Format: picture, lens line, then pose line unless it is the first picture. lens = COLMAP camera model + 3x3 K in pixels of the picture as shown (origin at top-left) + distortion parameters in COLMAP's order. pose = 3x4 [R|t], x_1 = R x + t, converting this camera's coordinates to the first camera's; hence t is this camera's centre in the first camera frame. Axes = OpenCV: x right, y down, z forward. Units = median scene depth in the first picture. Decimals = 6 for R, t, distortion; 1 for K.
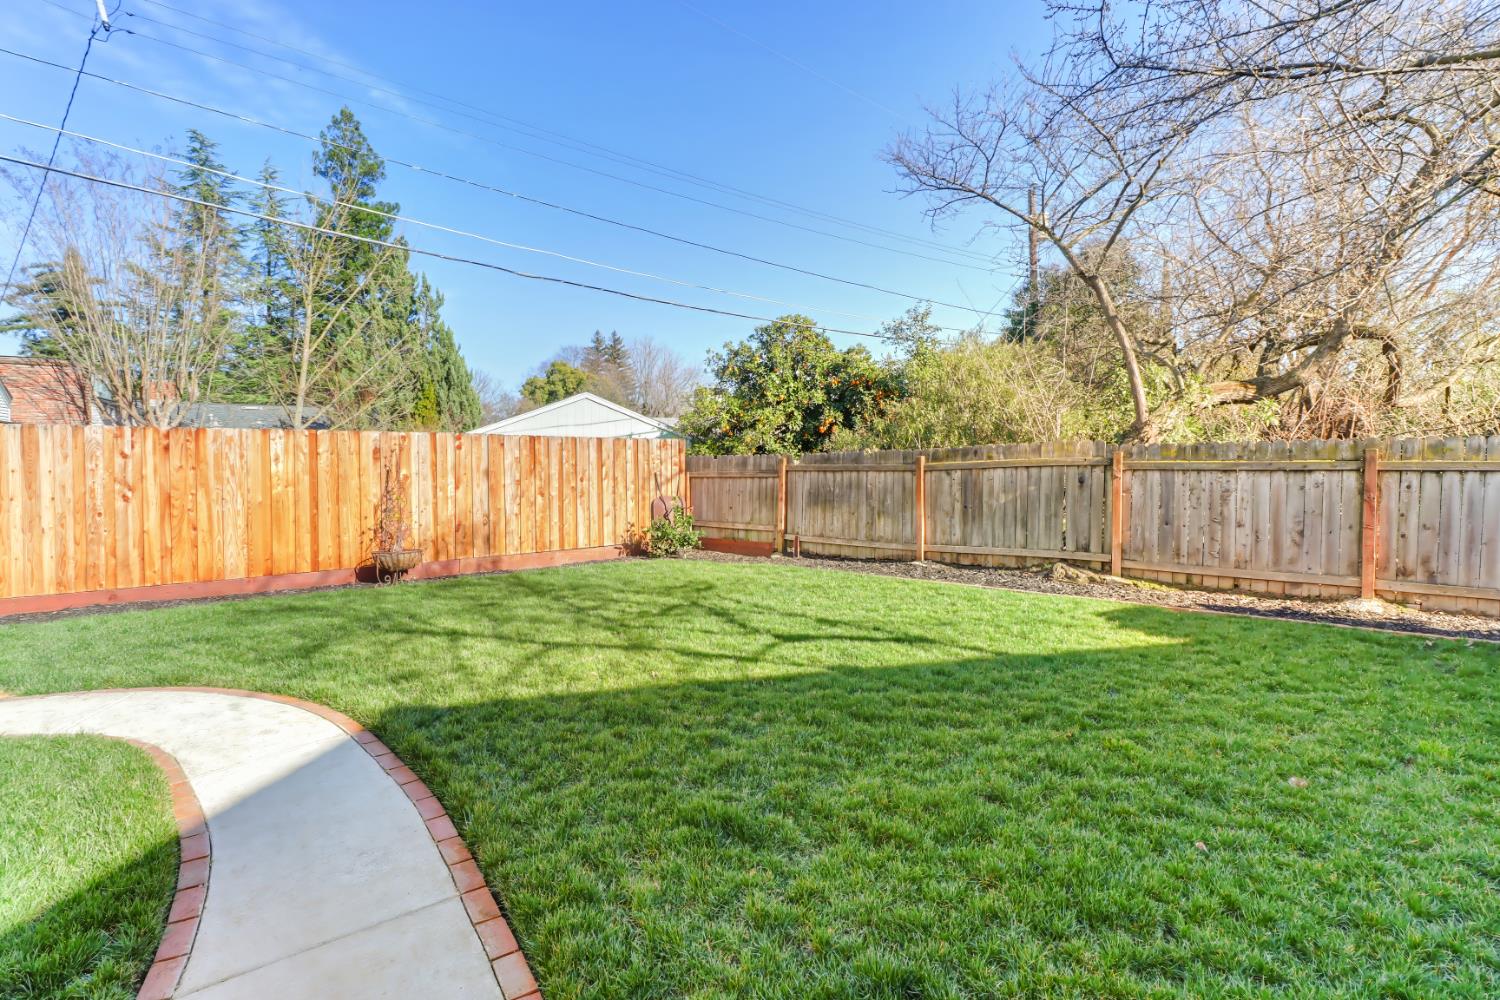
lens RADIAL K [[702.6, 0, 750.8], [0, 702.6, 486.6], [0, 0, 1]] dist [-0.004503, -0.000860]
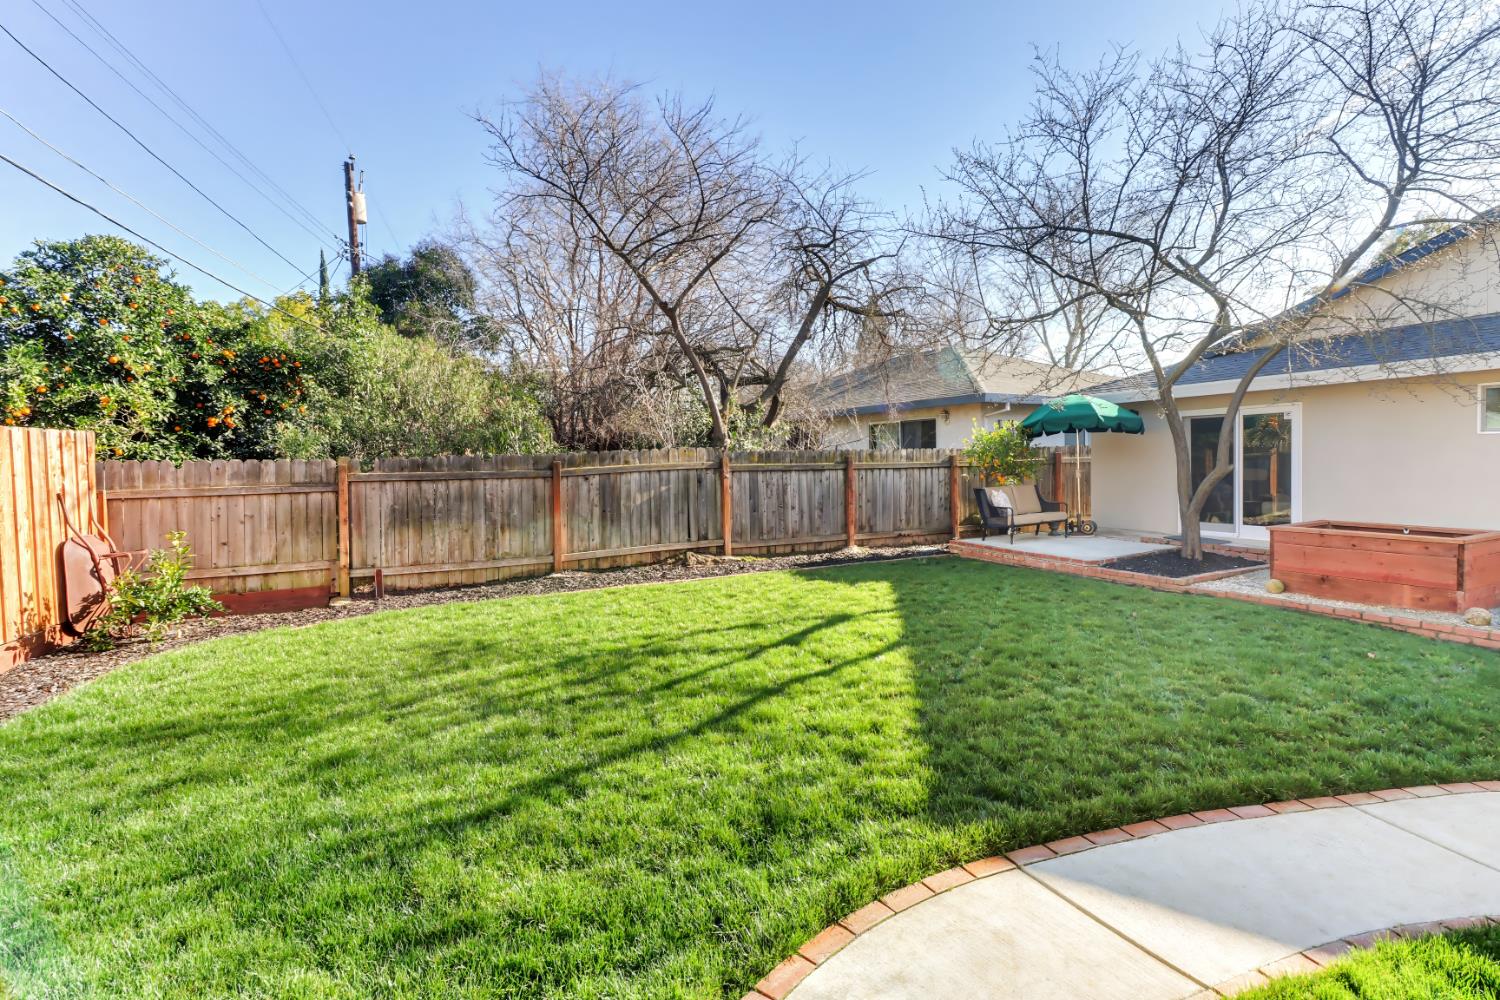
lens RADIAL K [[702.6, 0, 748.2], [0, 702.6, 497.2], [0, 0, 1]] dist [-0.004503, -0.000860]
pose [[0.386180, -0.045263, 0.921312, -0.563515], [0.045239, 0.998523, 0.030094, -0.012643], [-0.921314, 0.030057, 0.387657, 0.430844]]
